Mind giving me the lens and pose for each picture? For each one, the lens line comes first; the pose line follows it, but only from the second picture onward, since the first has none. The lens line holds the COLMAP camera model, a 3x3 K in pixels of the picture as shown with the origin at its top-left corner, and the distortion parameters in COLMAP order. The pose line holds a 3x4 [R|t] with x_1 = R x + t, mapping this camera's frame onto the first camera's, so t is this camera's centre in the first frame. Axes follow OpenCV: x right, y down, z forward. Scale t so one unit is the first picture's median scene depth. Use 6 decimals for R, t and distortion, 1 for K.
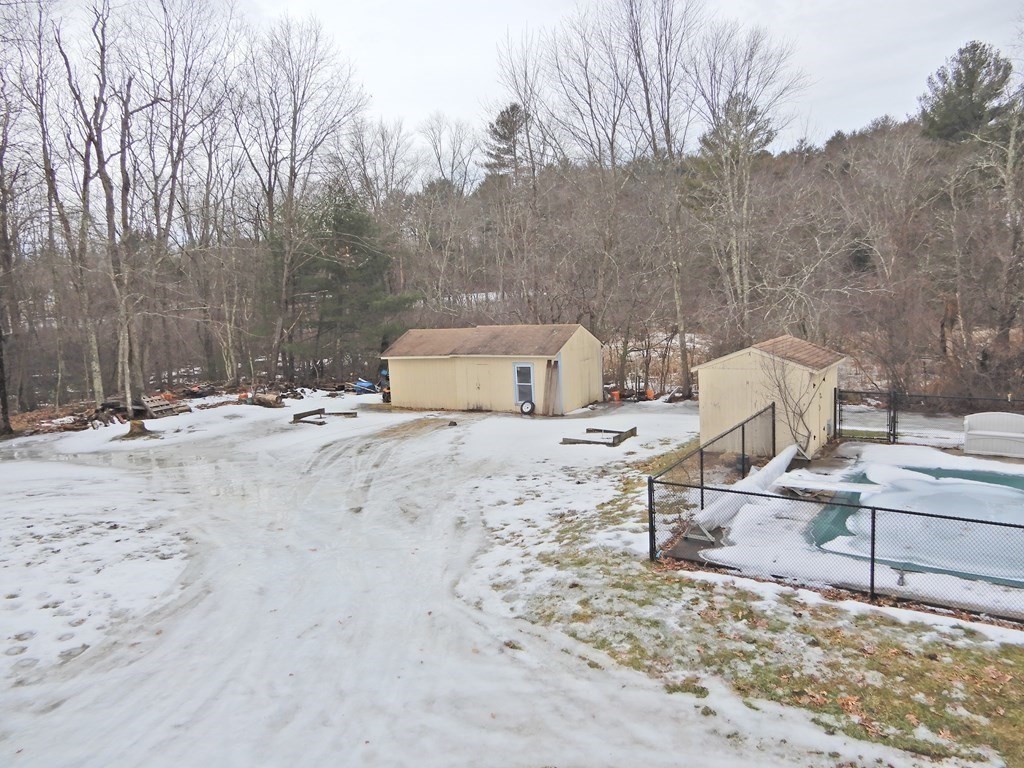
lens RADIAL K [[727.7, 0, 514.8], [0, 727.7, 384.9], [0, 0, 1]] dist [0.002280, -0.000714]
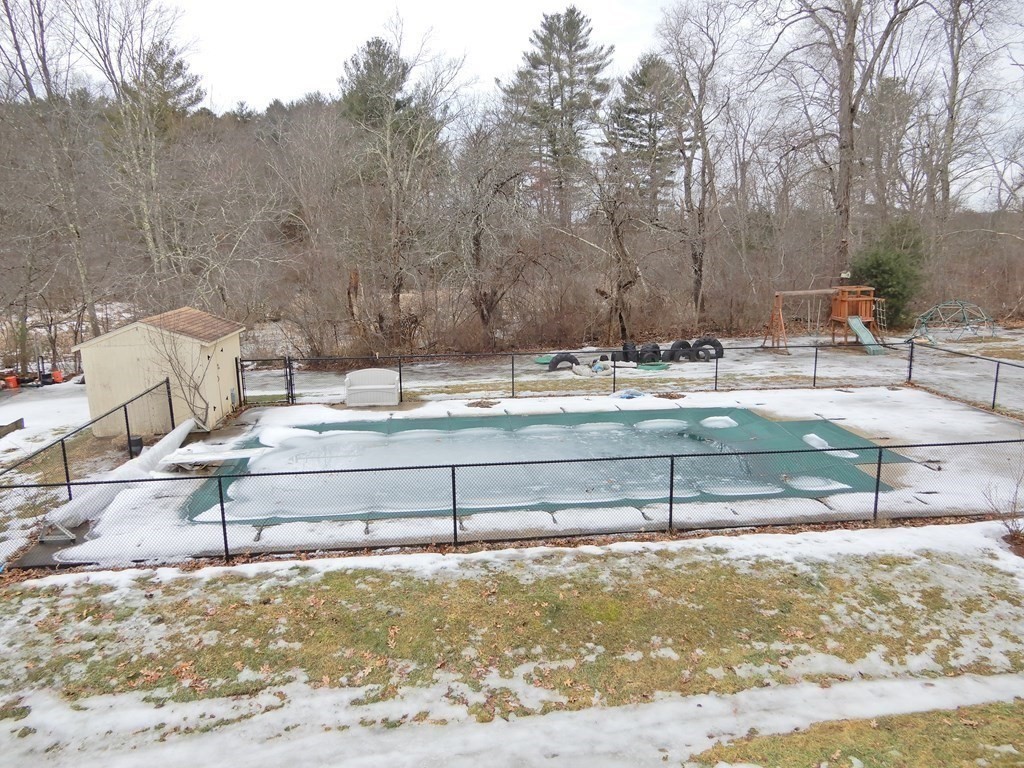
lens RADIAL K [[727.7, 0, 513.1], [0, 727.7, 383.2], [0, 0, 1]] dist [0.002280, -0.000714]
pose [[0.762052, -0.097485, 0.640135, 0.135174], [0.068720, 0.995195, 0.069749, -0.007693], [-0.643859, -0.009162, 0.765089, -0.067658]]
